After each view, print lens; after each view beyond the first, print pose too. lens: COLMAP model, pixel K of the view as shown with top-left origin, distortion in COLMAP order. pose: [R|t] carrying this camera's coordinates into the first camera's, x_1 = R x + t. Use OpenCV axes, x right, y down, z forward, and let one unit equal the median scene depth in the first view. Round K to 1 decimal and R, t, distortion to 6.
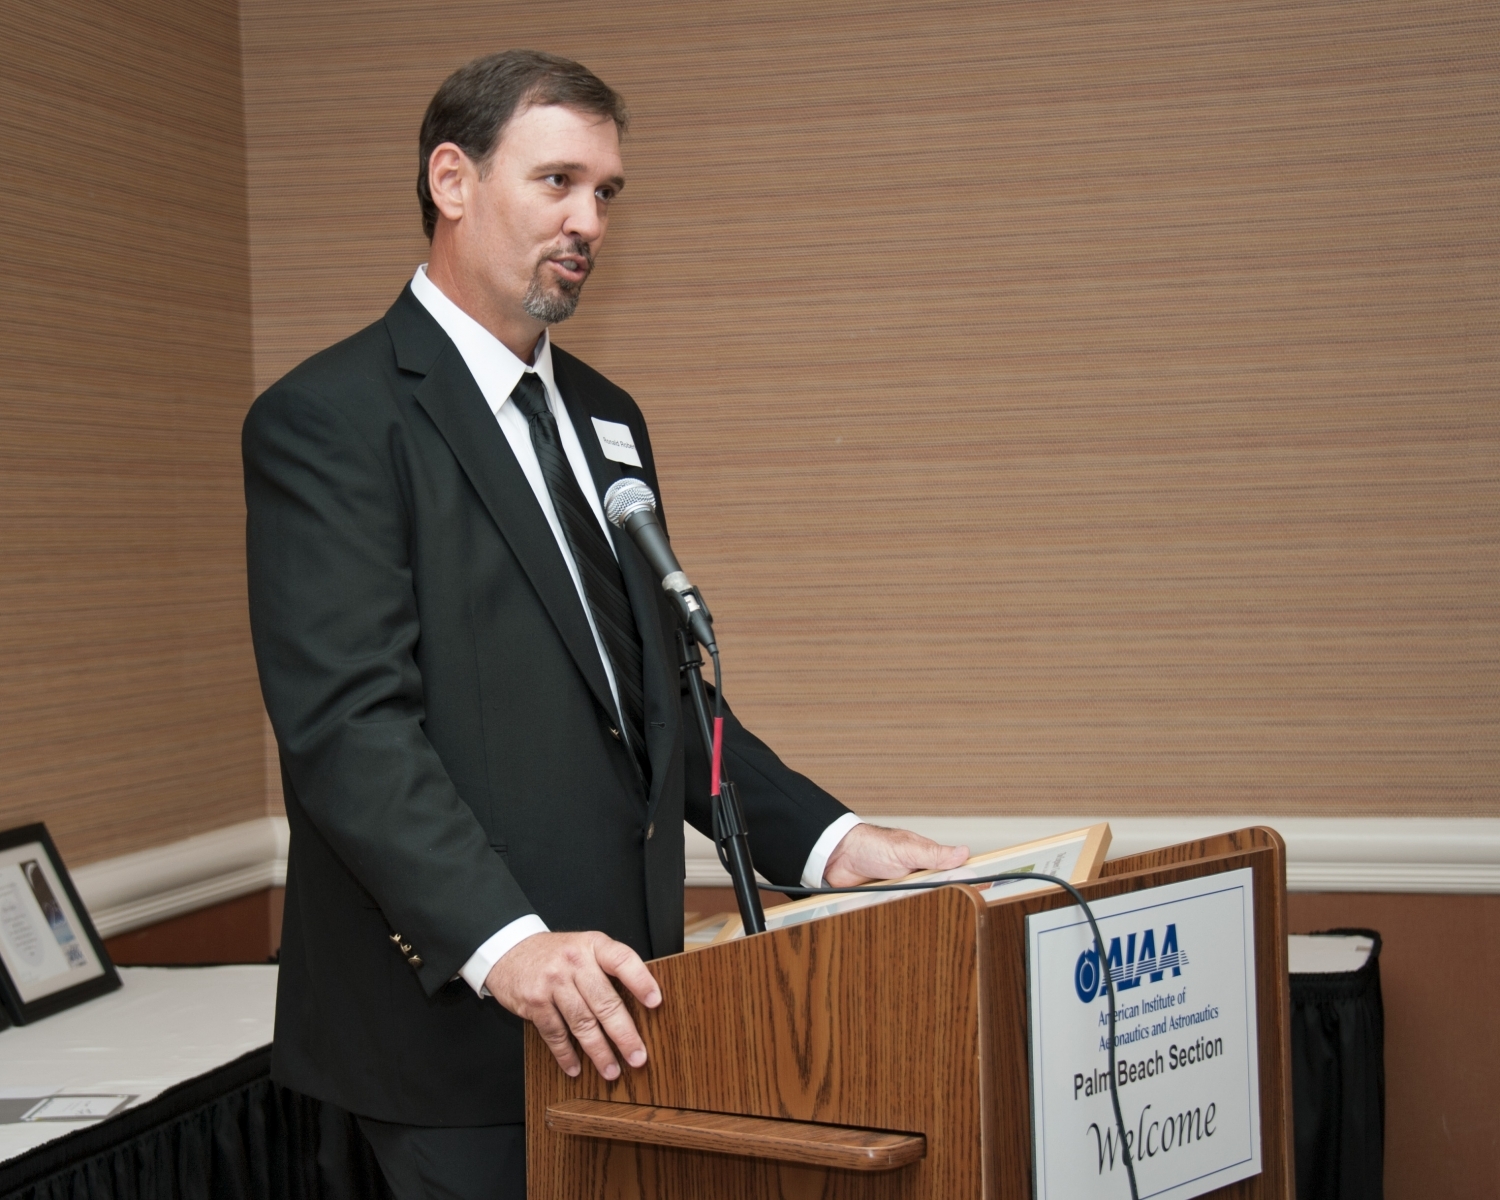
lens RADIAL K [[3072.2, 0, 605.5], [0, 3072.2, 635.8], [0, 0, 1]] dist [0.248046, 0.278948]
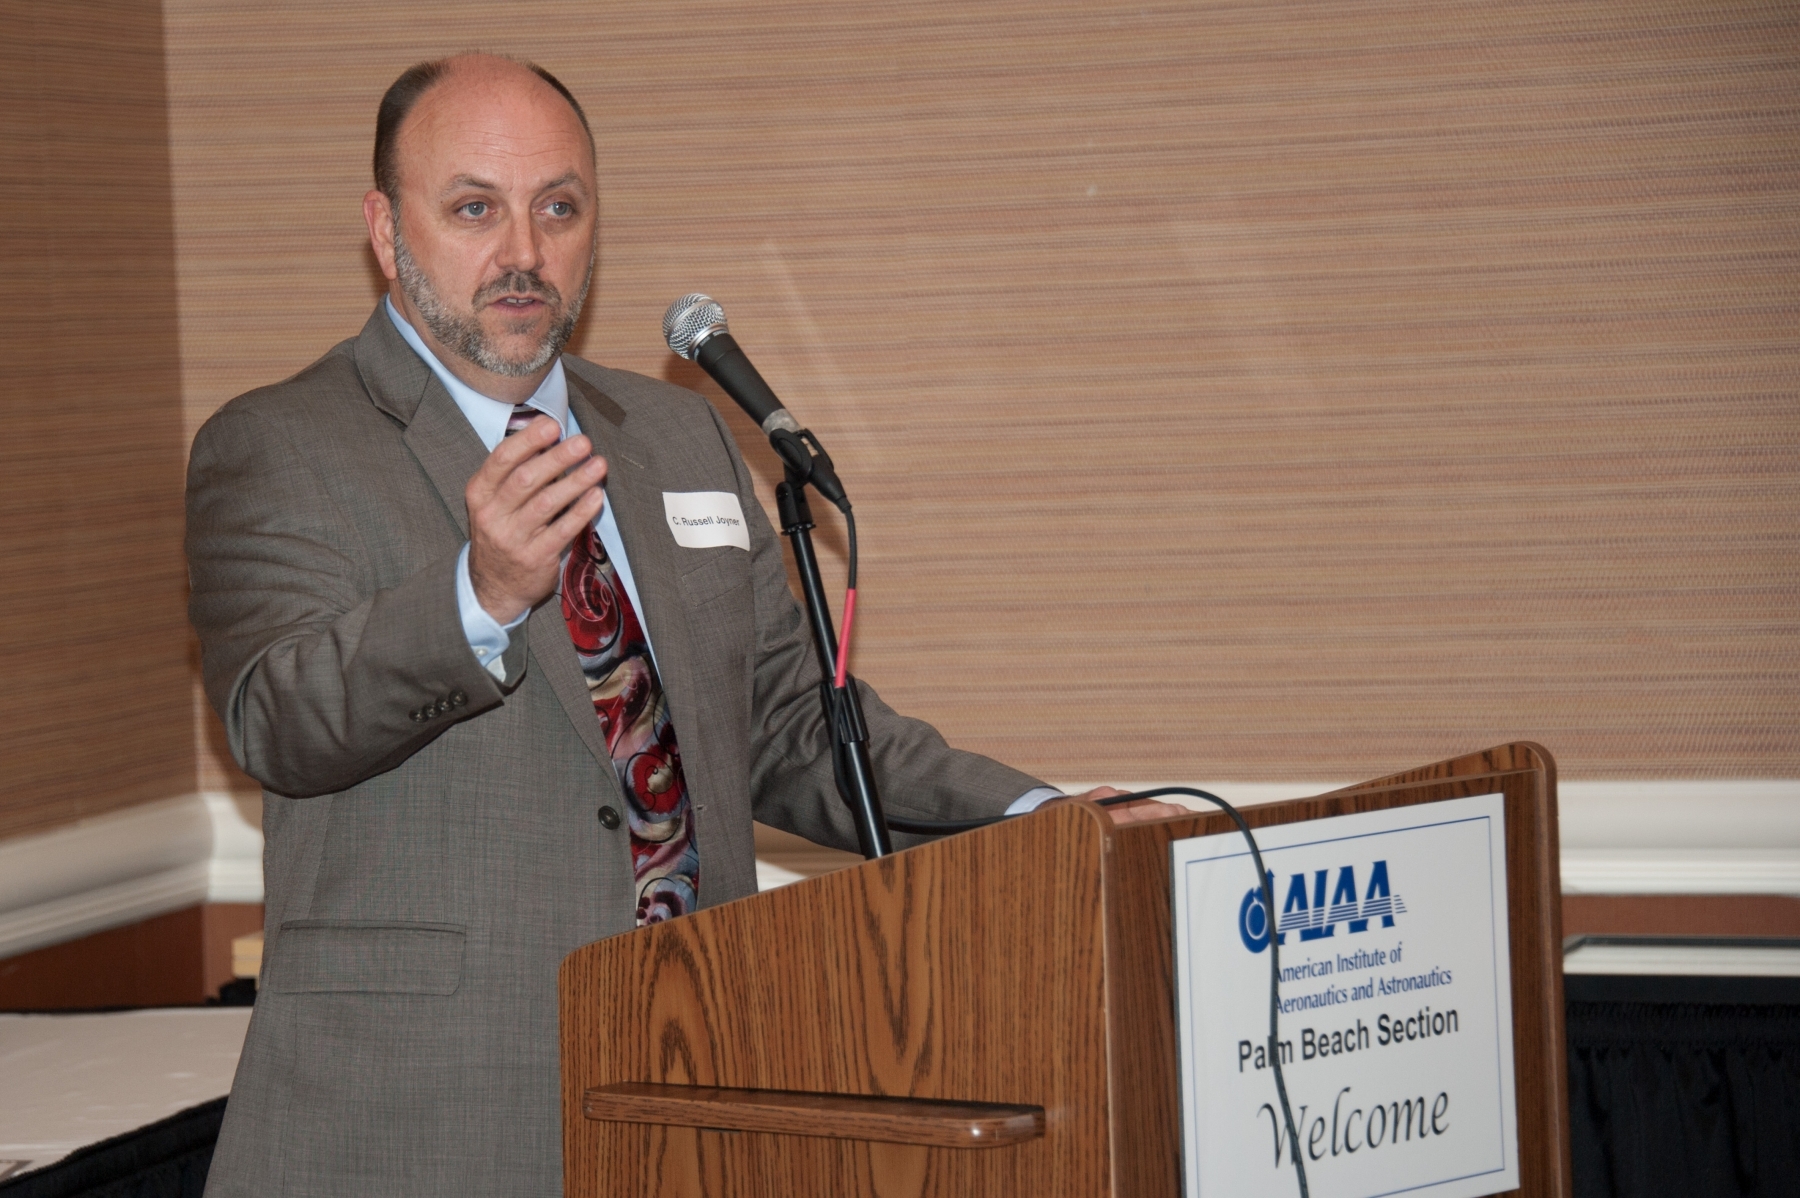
lens RADIAL K [[6635.7, 0, 683.0], [0, 6635.7, 647.0], [0, 0, 1]] dist [1.169061, -0.527345]
pose [[0.999593, -0.006991, -0.027643, 0.053401], [0.007564, 0.999757, 0.020682, 0.002347], [0.027492, -0.020883, 0.999404, -0.703152]]
